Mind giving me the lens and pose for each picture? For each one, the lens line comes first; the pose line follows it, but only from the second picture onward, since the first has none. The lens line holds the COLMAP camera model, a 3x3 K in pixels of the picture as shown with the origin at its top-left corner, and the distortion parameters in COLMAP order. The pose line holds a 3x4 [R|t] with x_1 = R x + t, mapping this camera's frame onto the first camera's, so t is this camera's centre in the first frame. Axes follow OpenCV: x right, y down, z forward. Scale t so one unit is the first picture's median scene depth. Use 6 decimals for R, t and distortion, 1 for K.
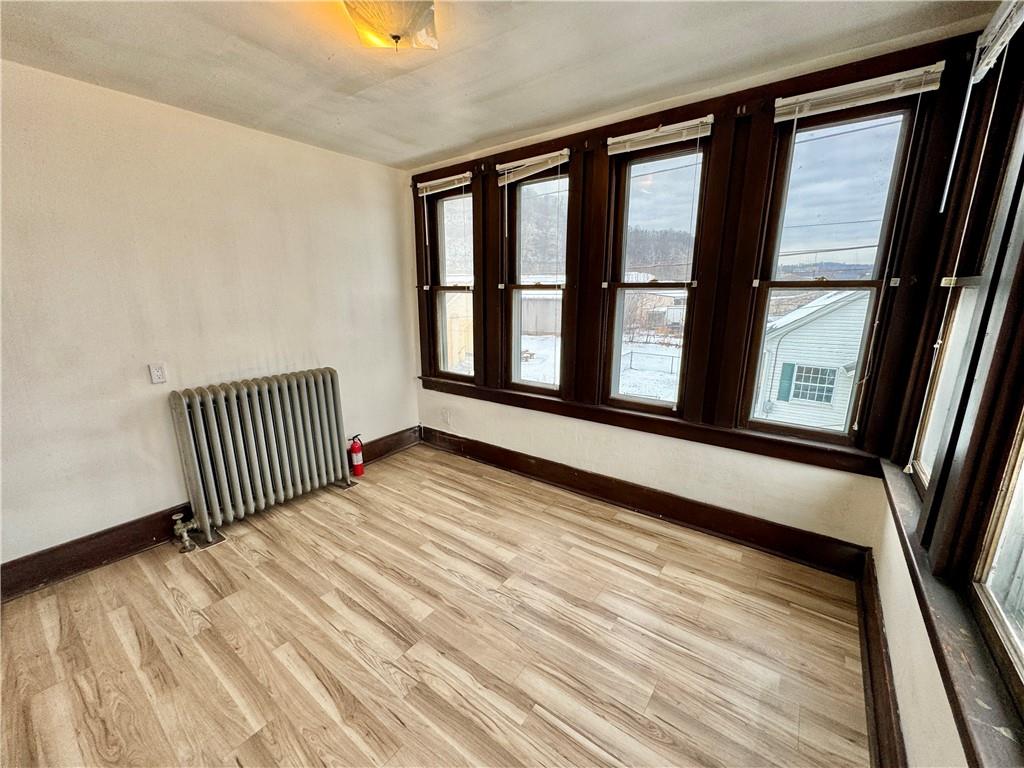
lens RADIAL K [[409.4, 0, 510.9], [0, 409.4, 389.6], [0, 0, 1]] dist [-0.000726, 0.000204]
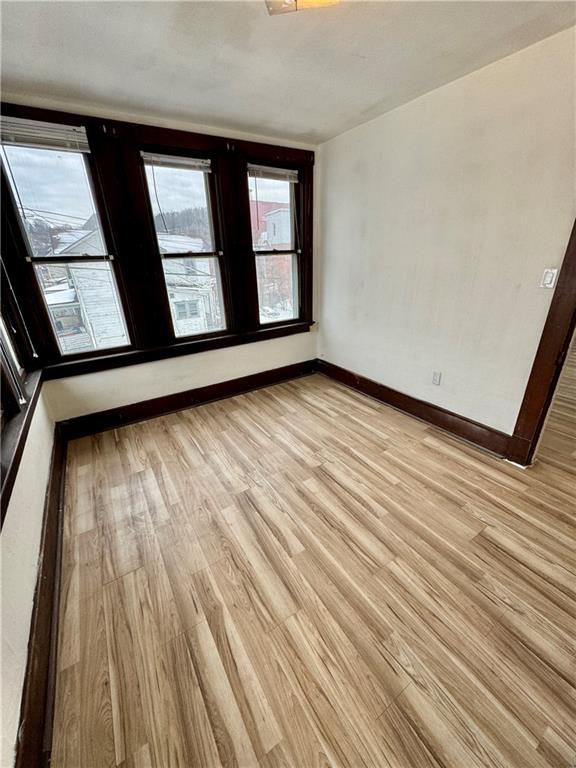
lens RADIAL K [[307.0, 0, 288.6], [0, 307.0, 381.8], [0, 0, 1]] dist [-0.000726, 0.000204]
pose [[-0.935059, -0.099362, 0.340283, -0.437226], [0.121530, 0.811890, 0.571021, -0.354930], [-0.333010, 0.575293, -0.747089, 1.484959]]
